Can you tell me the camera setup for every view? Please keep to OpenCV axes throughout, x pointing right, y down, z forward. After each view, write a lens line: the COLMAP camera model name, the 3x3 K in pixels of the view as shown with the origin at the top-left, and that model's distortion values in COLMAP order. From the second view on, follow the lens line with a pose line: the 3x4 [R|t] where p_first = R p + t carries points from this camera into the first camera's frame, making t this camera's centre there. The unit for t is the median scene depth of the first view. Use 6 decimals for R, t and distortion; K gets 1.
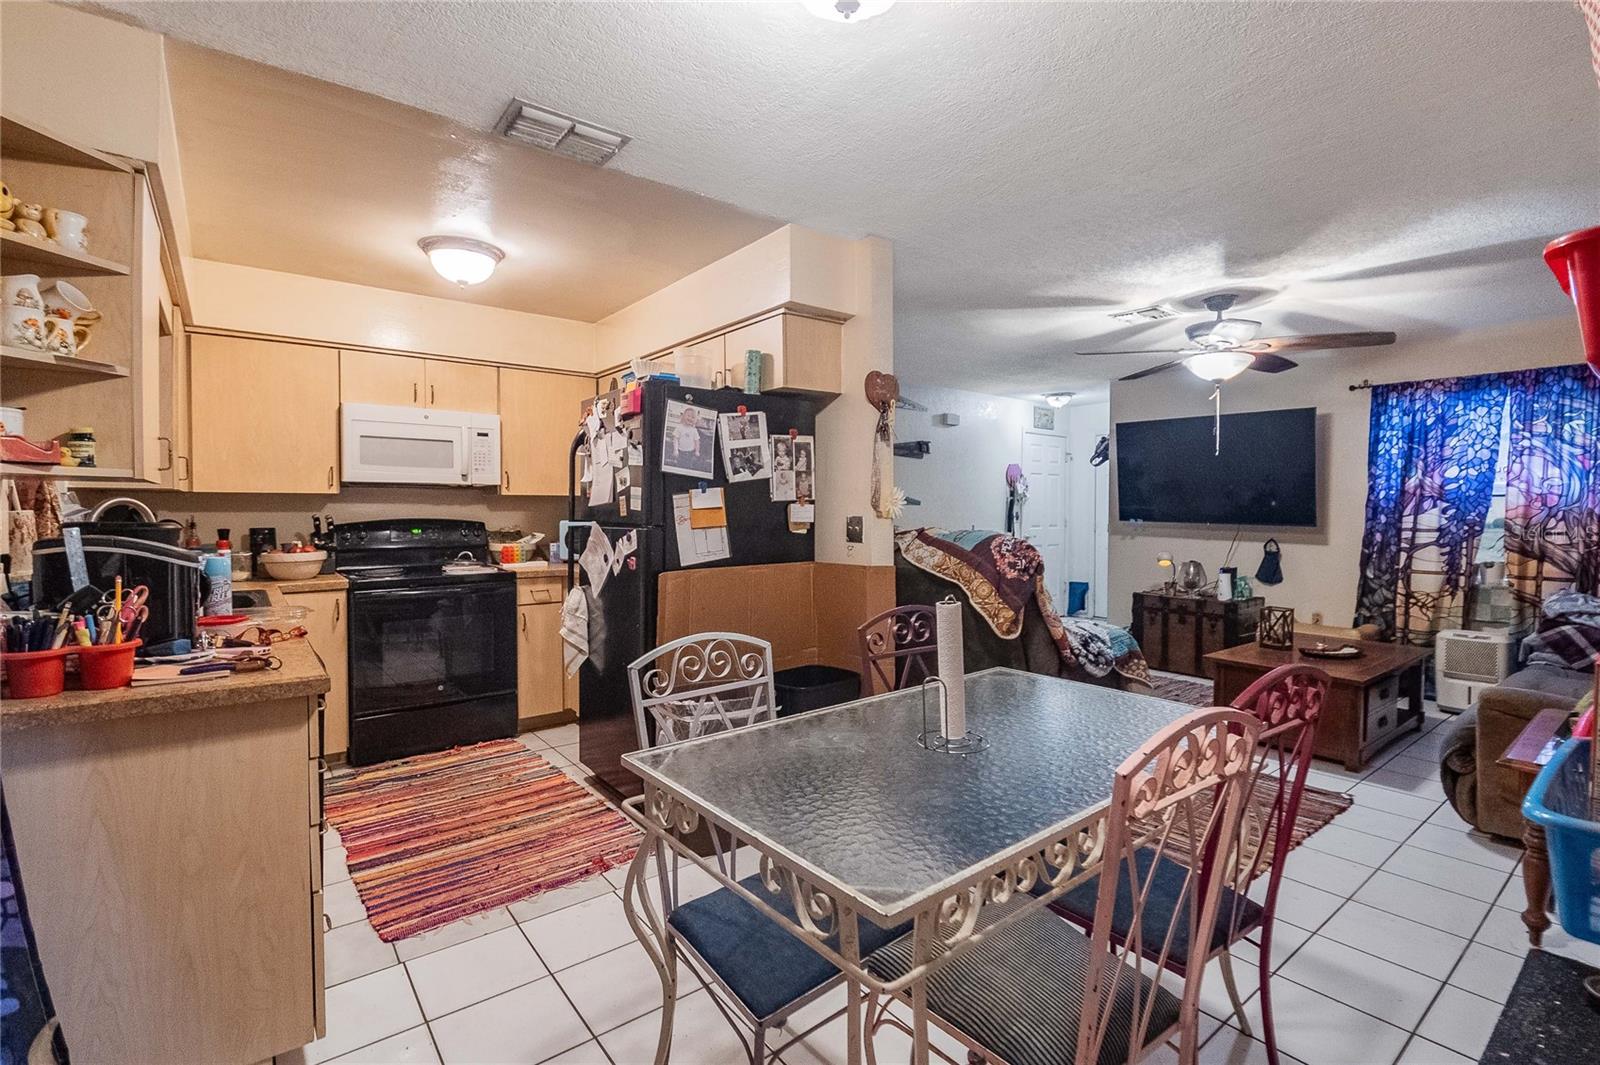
lens RADIAL K [[725.7, 0, 798.5], [0, 725.7, 520.9], [0, 0, 1]] dist [0.003974, -0.007708]
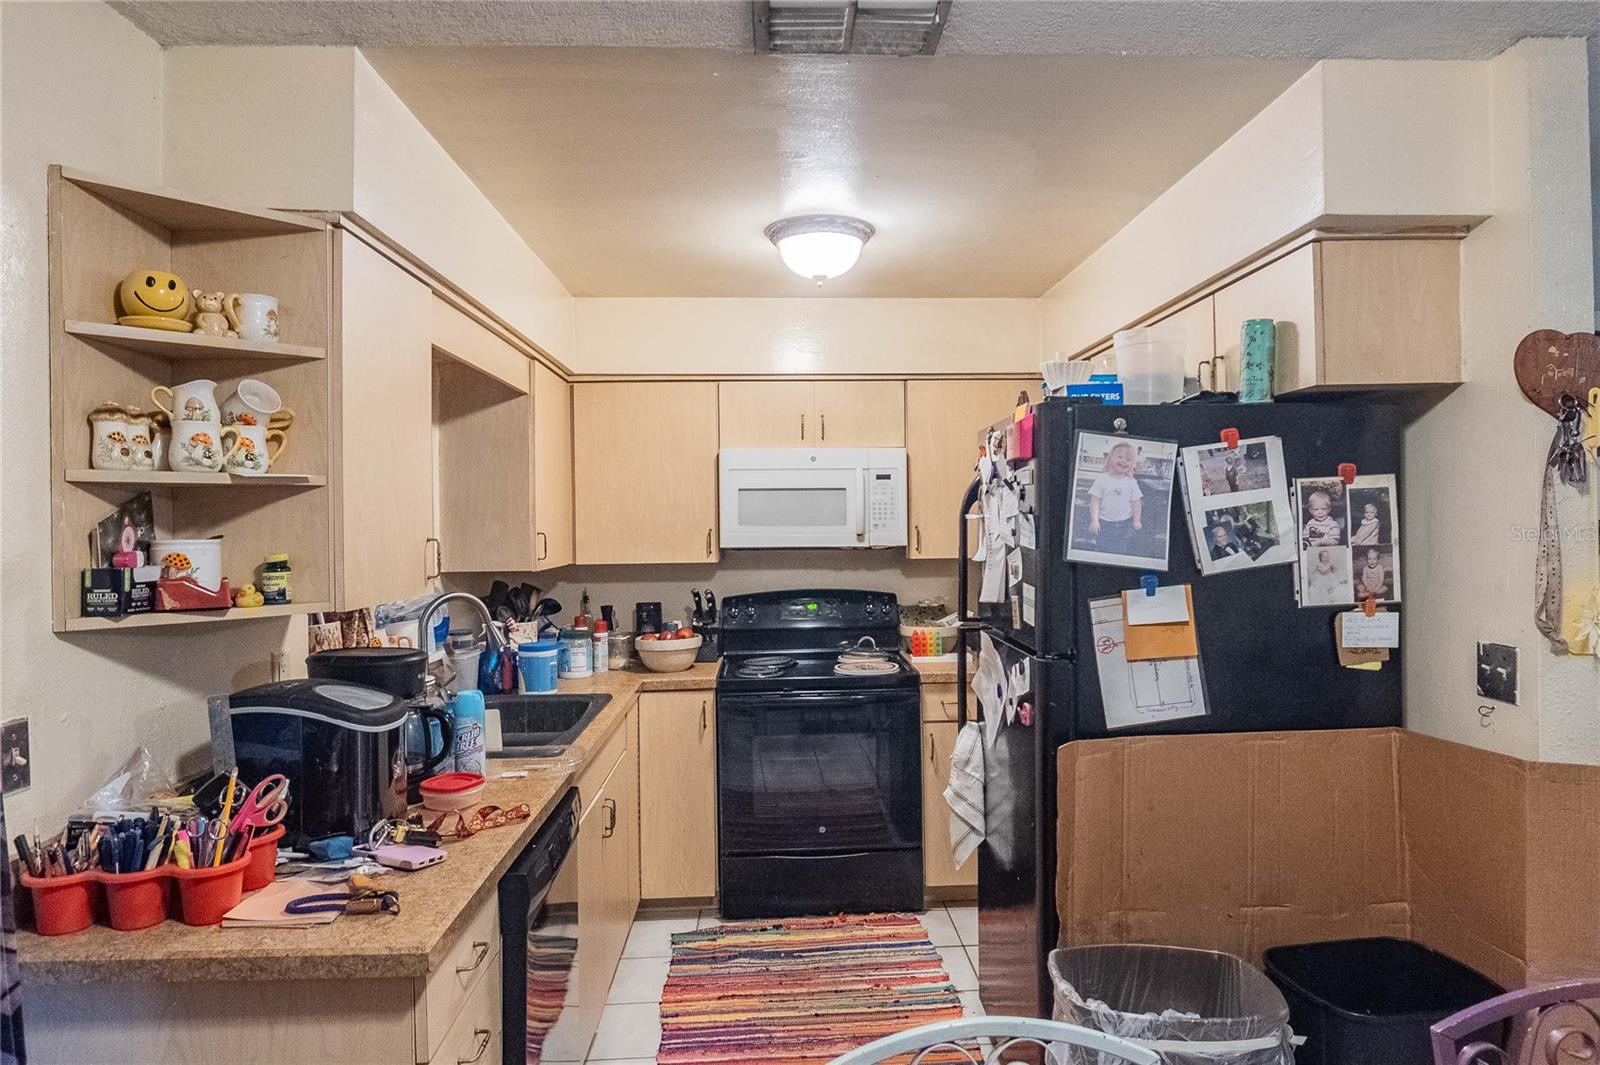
lens RADIAL K [[963.2, 0, 807.6], [0, 963.2, 534.8], [0, 0, 1]] dist [-0.002246, -0.004463]
pose [[0.824037, -0.011840, -0.566412, 0.063593], [0.006588, 0.999914, -0.011317, -0.073159], [0.566497, 0.005594, 0.824044, 0.240712]]
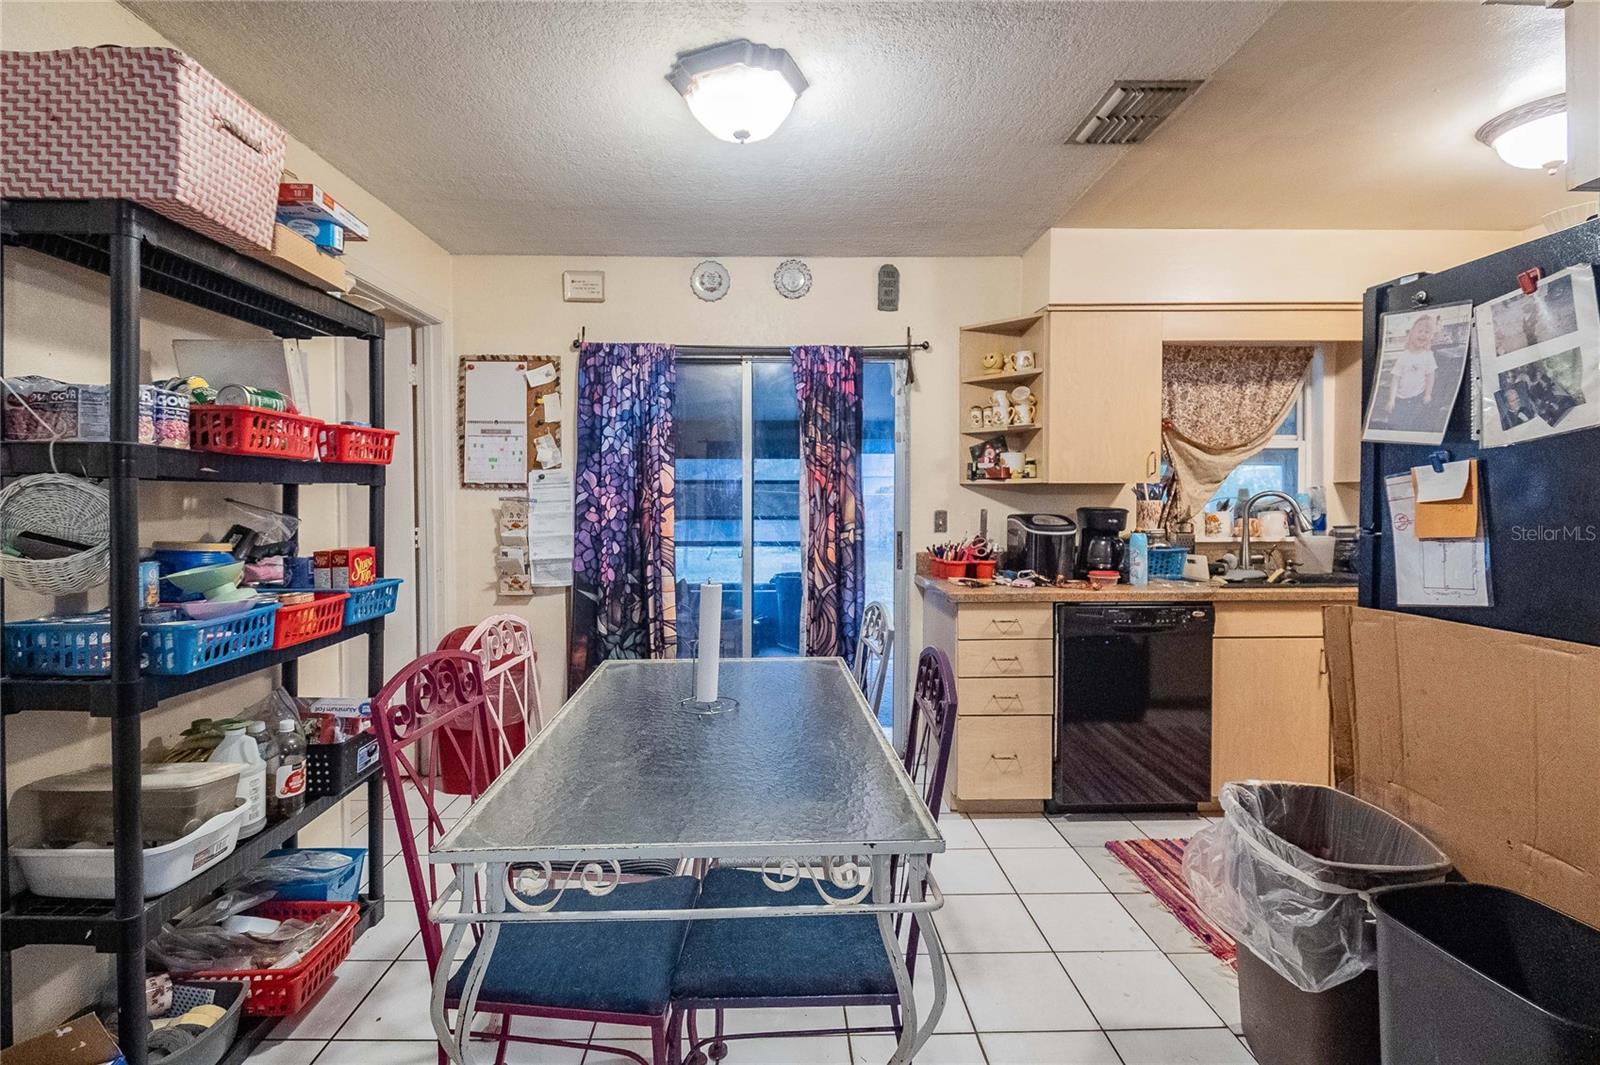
lens RADIAL K [[725.7, 0, 773.6], [0, 725.7, 501.3], [0, 0, 1]] dist [0.003974, -0.007708]
pose [[-0.602682, 0.006531, -0.797955, 0.533513], [-0.010588, 0.999813, 0.016180, -0.019684], [0.797911, 0.018200, -0.602500, 0.876805]]
